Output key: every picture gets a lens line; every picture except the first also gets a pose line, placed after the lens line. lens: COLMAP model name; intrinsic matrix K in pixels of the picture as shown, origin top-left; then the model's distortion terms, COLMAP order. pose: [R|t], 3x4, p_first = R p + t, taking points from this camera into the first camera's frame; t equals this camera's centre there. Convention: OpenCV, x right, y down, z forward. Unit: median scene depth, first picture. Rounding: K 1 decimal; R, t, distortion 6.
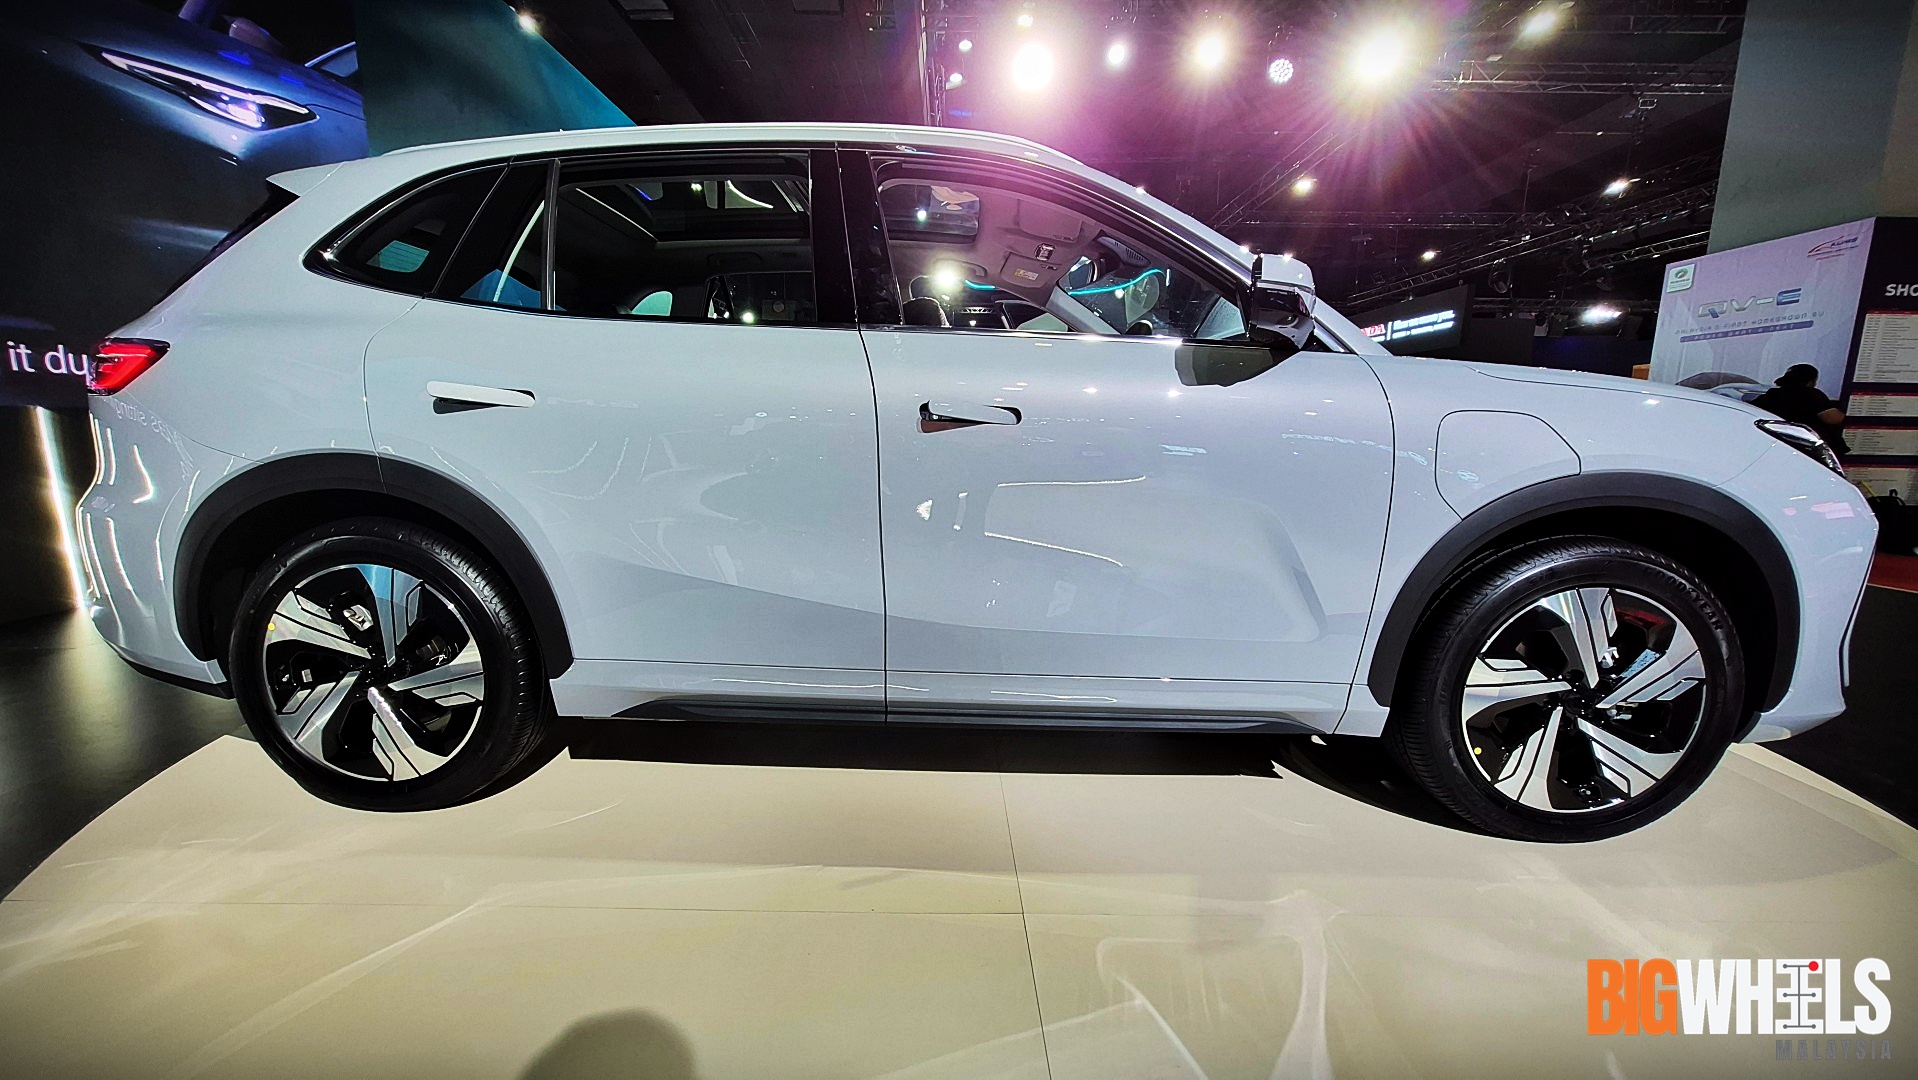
lens RADIAL K [[768.9, 0, 944.9], [0, 768.9, 538.1], [0, 0, 1]] dist [-0.000621, -0.000216]
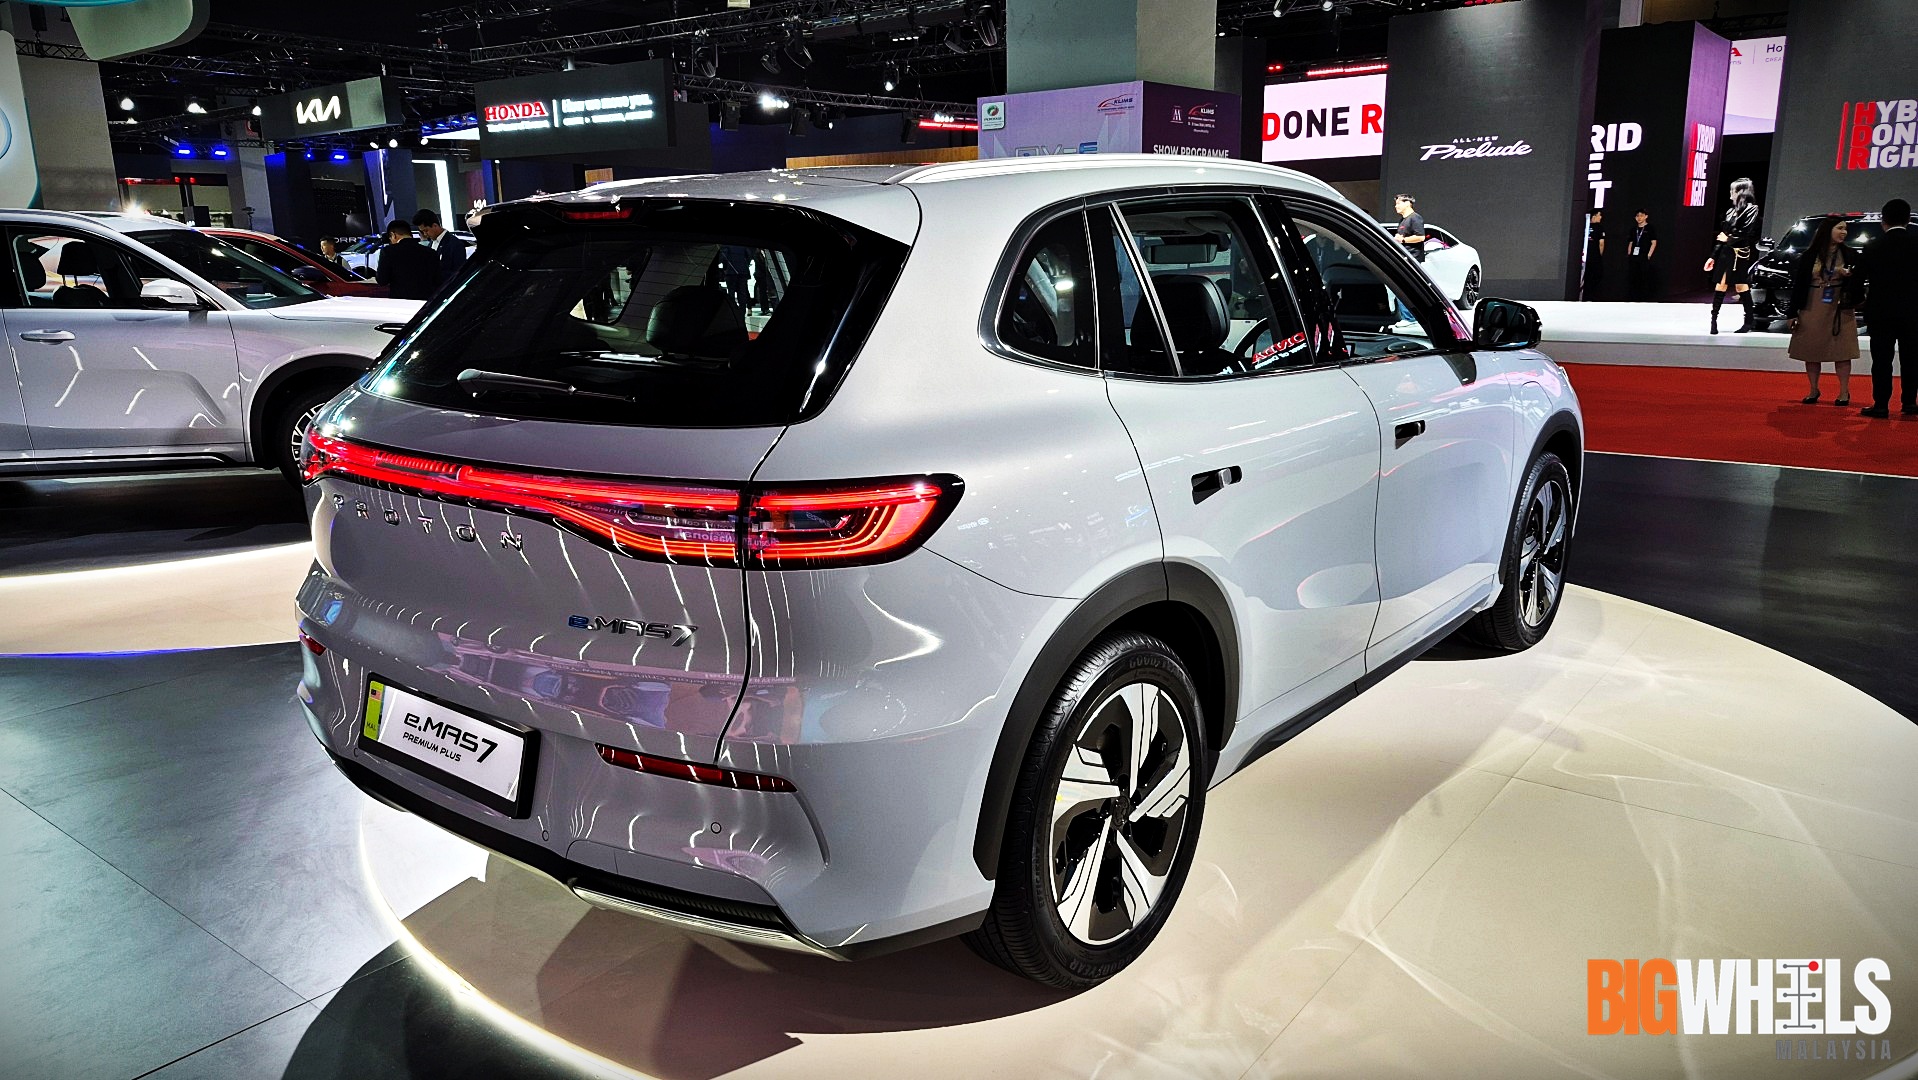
lens RADIAL K [[1327.7, 0, 960.8], [0, 1327.7, 536.6], [0, 0, 1]] dist [-0.000877, -0.001284]
pose [[0.606503, -0.190042, 0.772035, -1.959060], [0.125779, 0.981720, 0.142847, -0.362974], [-0.785069, 0.010469, 0.619320, 0.224584]]
